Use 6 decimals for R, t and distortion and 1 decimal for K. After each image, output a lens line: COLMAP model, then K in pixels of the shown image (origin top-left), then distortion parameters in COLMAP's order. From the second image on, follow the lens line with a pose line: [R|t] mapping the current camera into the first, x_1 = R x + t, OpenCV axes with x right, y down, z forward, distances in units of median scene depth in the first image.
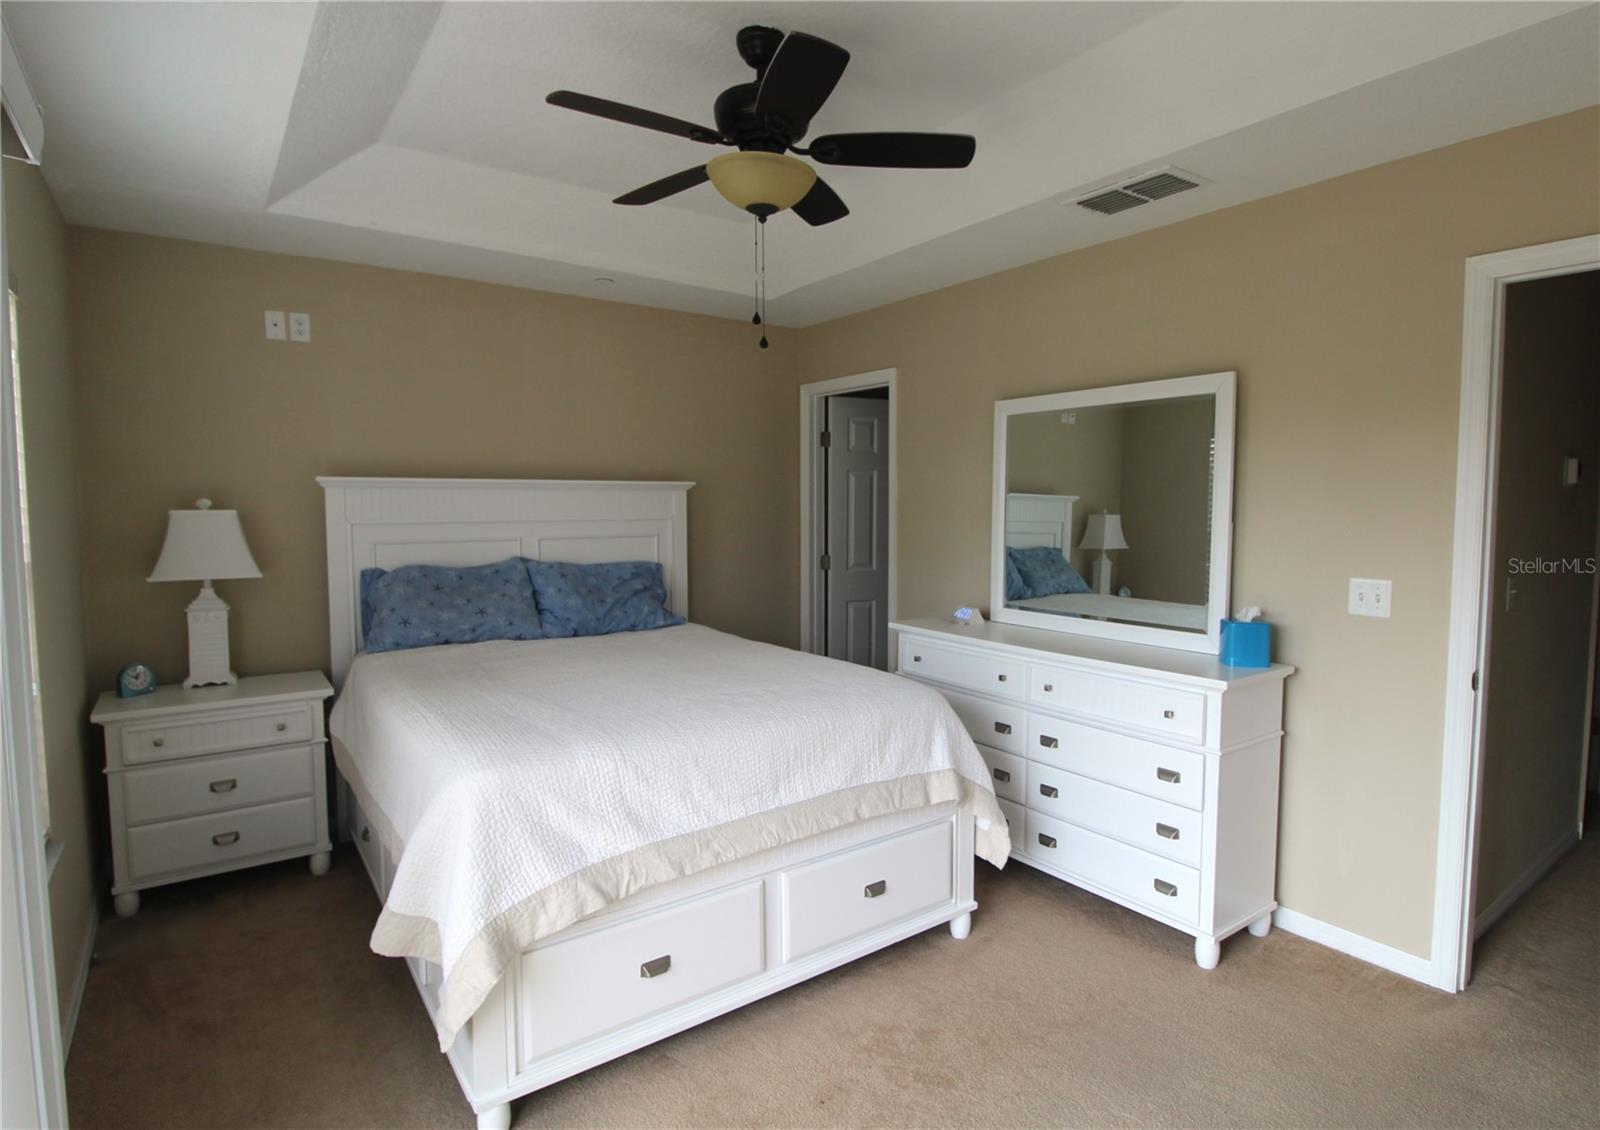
lens RADIAL K [[841.4, 0, 807.0], [0, 841.4, 570.9], [0, 0, 1]] dist [-0.007764, -0.000059]
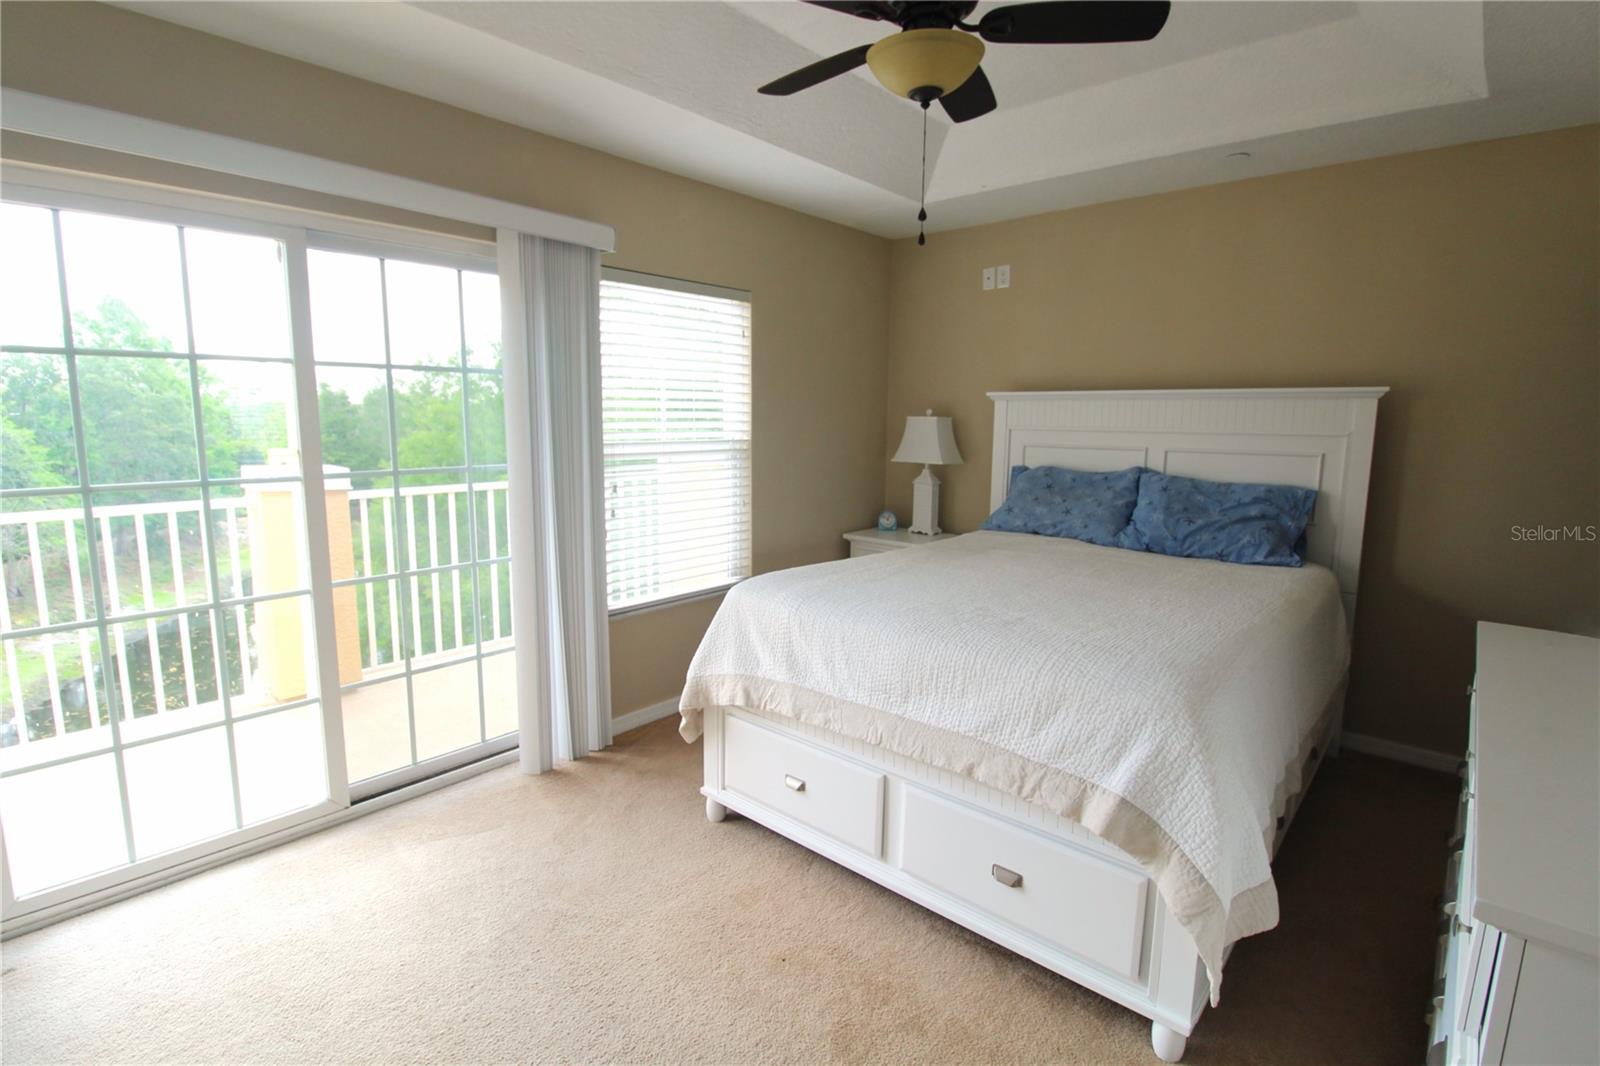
lens RADIAL K [[764.0, 0, 805.0], [0, 764.0, 529.8], [0, 0, 1]] dist [-0.009776, -0.000414]
pose [[0.208866, 0.149981, -0.966375, 0.578414], [-0.085316, 0.987197, 0.134773, -0.038069], [0.974216, 0.054297, 0.218988, 0.494677]]
